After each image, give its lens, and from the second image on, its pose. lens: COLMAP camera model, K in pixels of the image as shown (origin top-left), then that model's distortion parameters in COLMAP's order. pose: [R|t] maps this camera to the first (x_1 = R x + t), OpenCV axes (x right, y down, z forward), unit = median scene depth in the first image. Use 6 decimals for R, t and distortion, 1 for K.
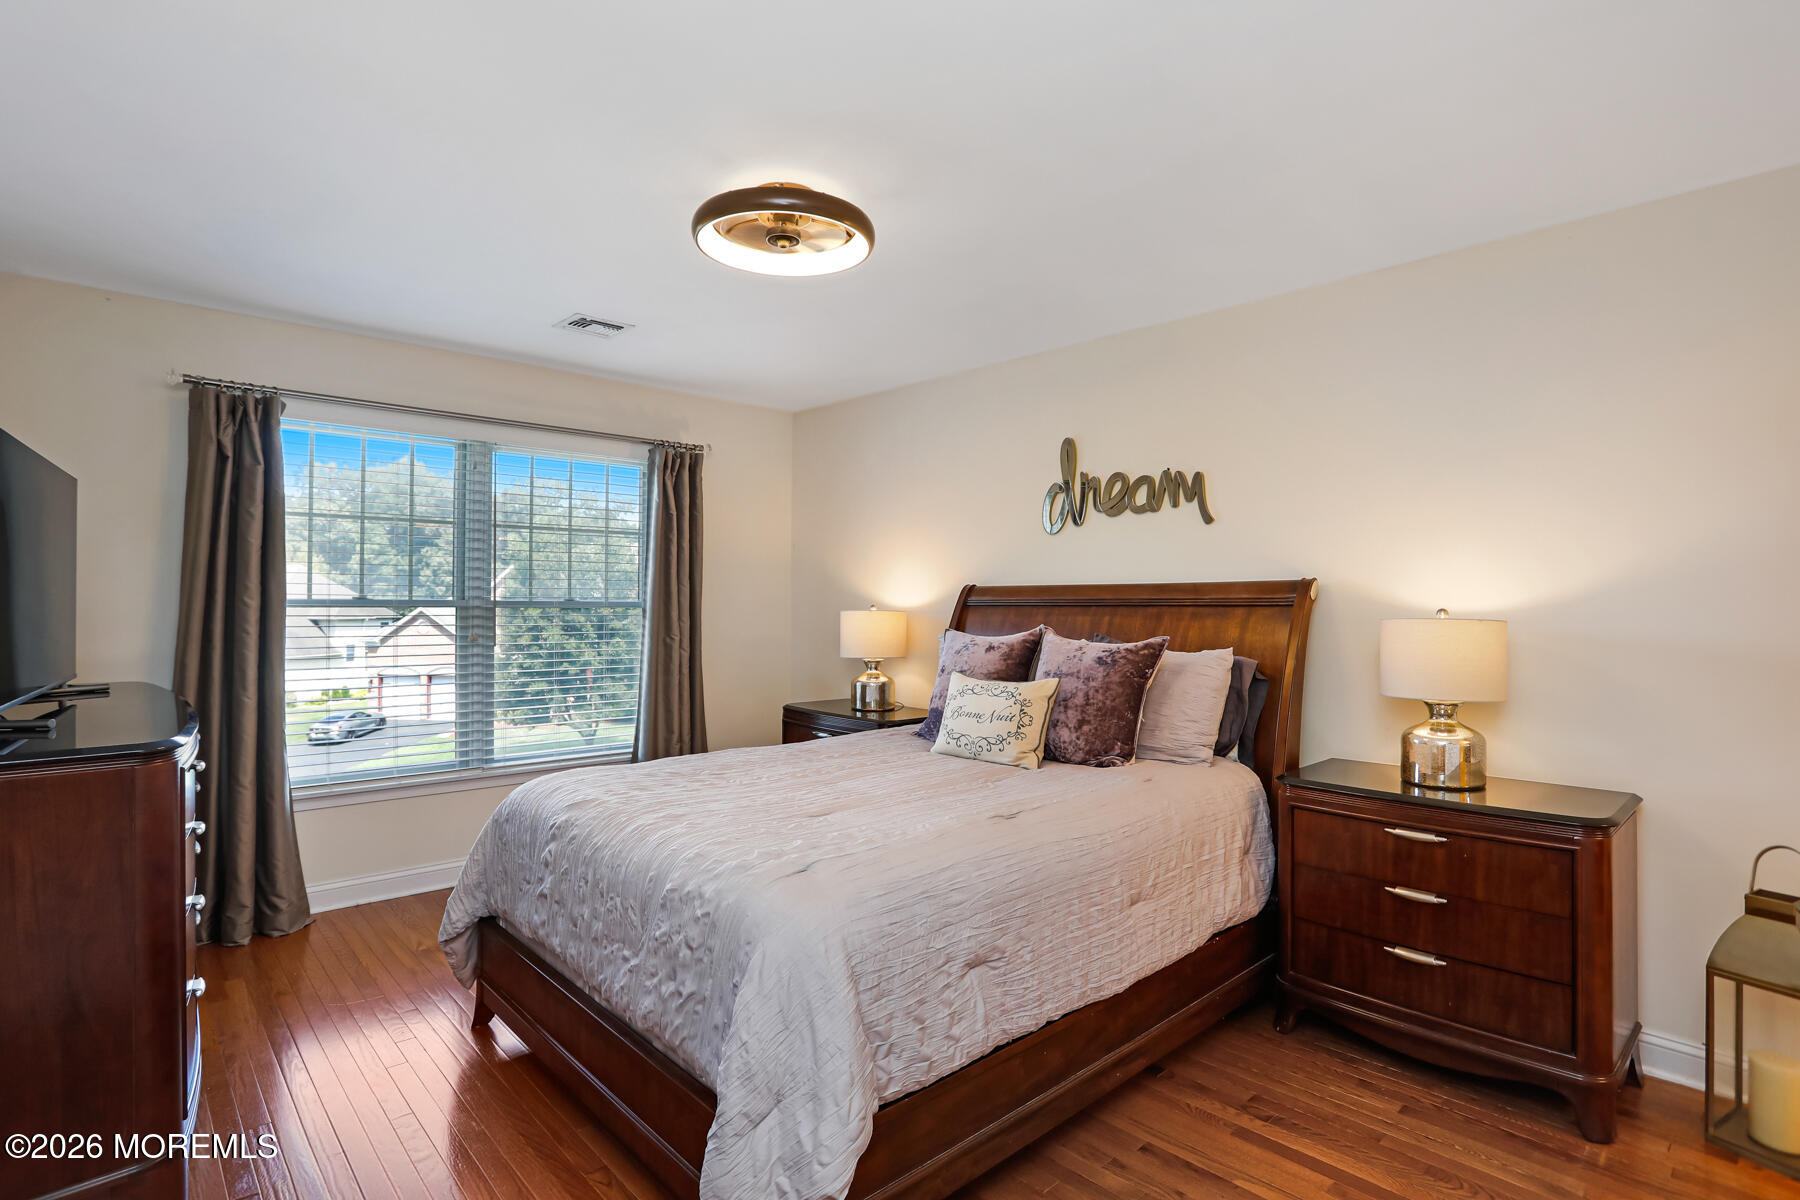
lens RADIAL K [[893.5, 0, 904.6], [0, 893.5, 614.6], [0, 0, 1]] dist [-0.105248, 0.072121]
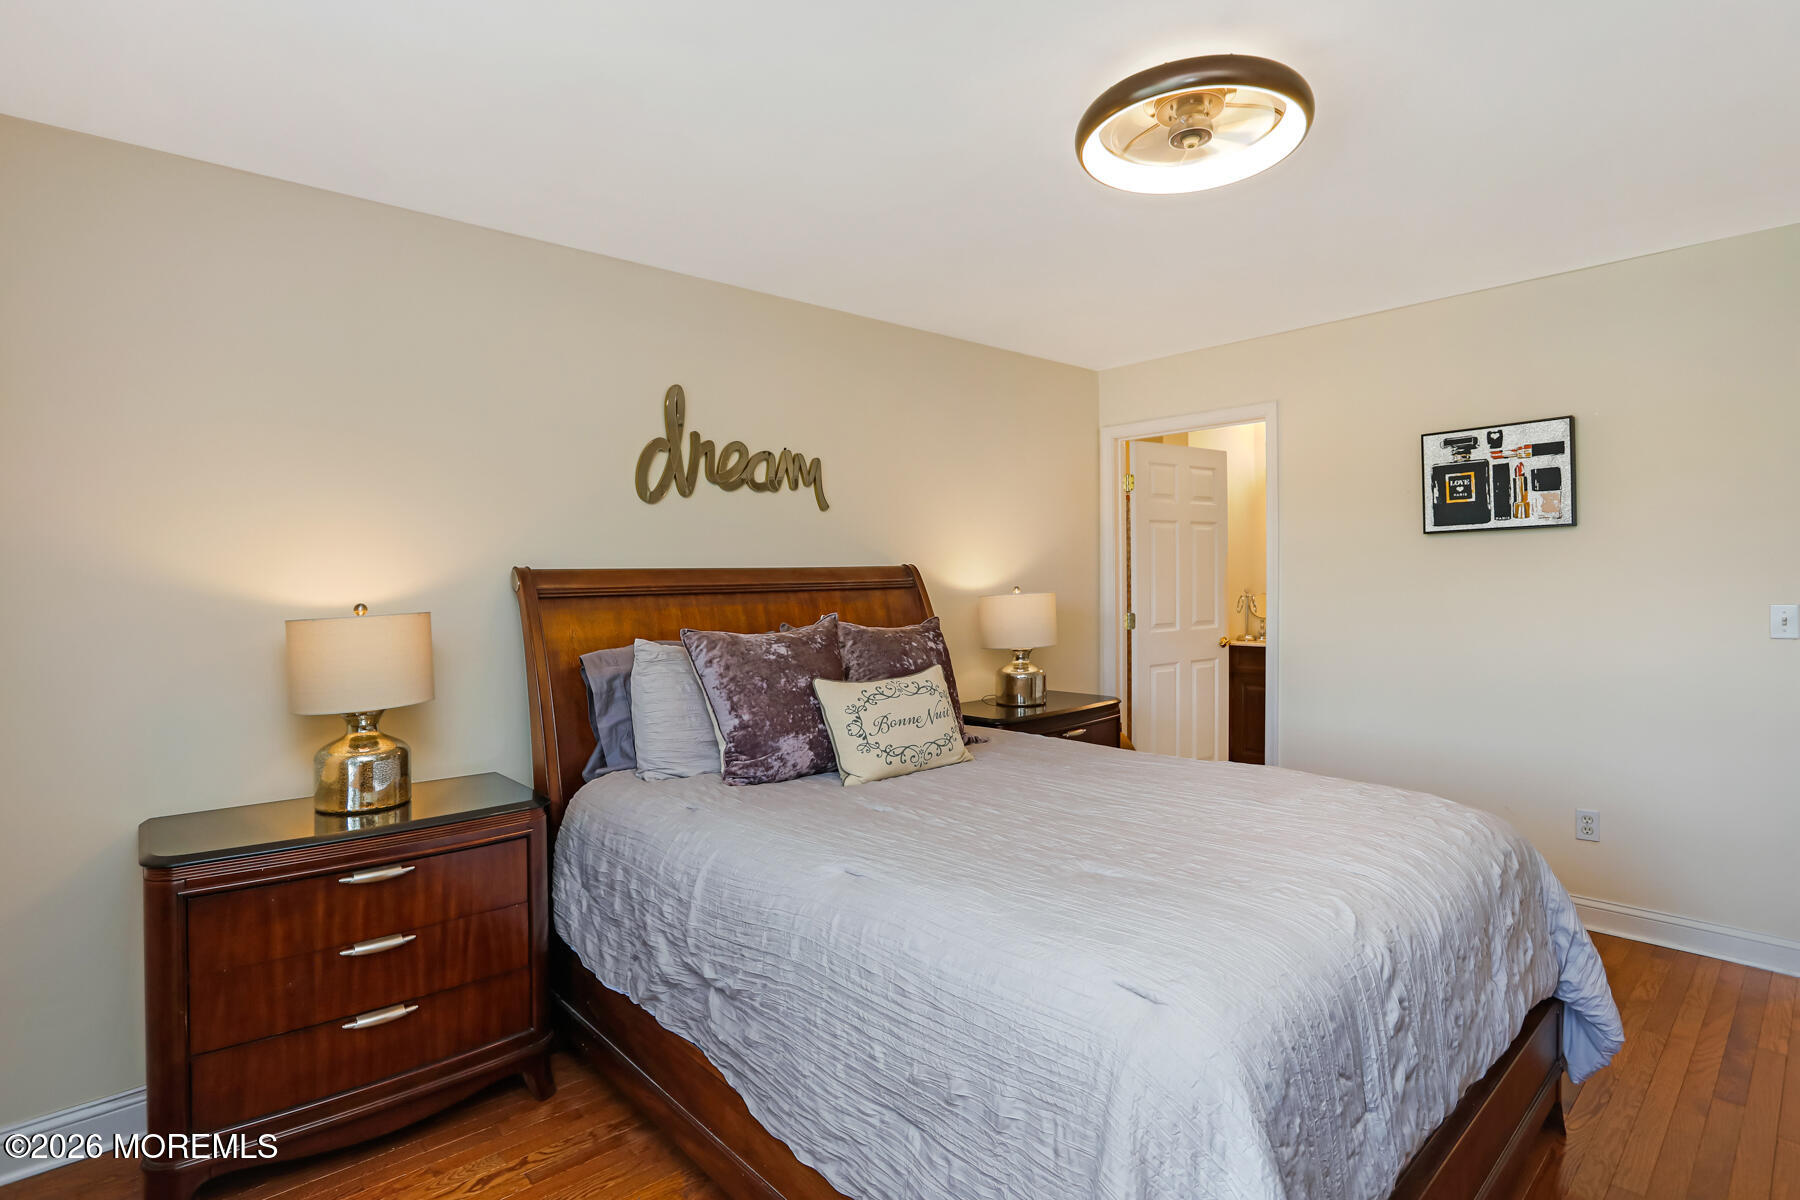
lens RADIAL K [[881.7, 0, 900.0], [0, 881.7, 600.0], [0, 0, 1]] dist [-0.002148, 0.000099]
pose [[0.033284, -0.010681, 0.999389, -0.629819], [0.049171, 0.998749, 0.009037, -0.003501], [-0.998236, 0.048841, 0.033767, 0.819548]]
